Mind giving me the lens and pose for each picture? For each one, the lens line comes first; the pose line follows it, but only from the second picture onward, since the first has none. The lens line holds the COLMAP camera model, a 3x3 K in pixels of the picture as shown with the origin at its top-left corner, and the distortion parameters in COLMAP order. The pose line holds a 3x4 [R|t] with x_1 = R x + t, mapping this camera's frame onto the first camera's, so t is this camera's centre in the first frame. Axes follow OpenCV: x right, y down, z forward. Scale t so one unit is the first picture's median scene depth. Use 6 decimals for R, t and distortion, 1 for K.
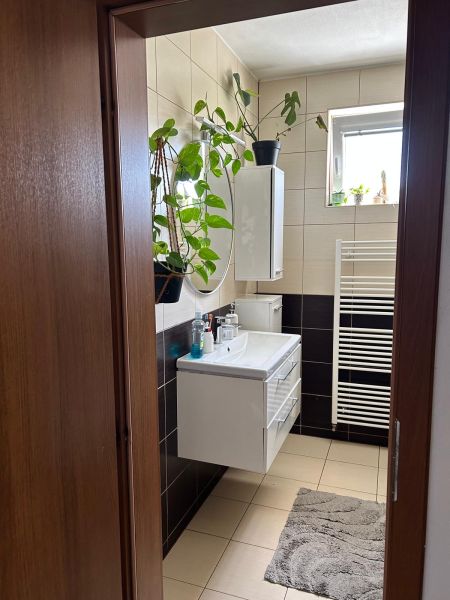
lens RADIAL K [[453.8, 0, 224.4], [0, 453.8, 302.6], [0, 0, 1]] dist [0.061572, -0.057079]
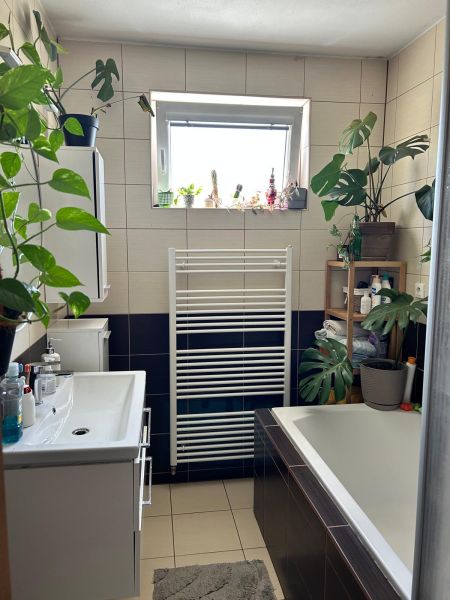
lens RADIAL K [[453.8, 0, 225.0], [0, 453.8, 297.6], [0, 0, 1]] dist [0.061572, -0.057079]
pose [[0.879603, -0.046556, 0.473424, -0.063832], [0.056017, 0.998412, -0.005894, -0.034956], [-0.472398, 0.031705, 0.880815, 0.216512]]
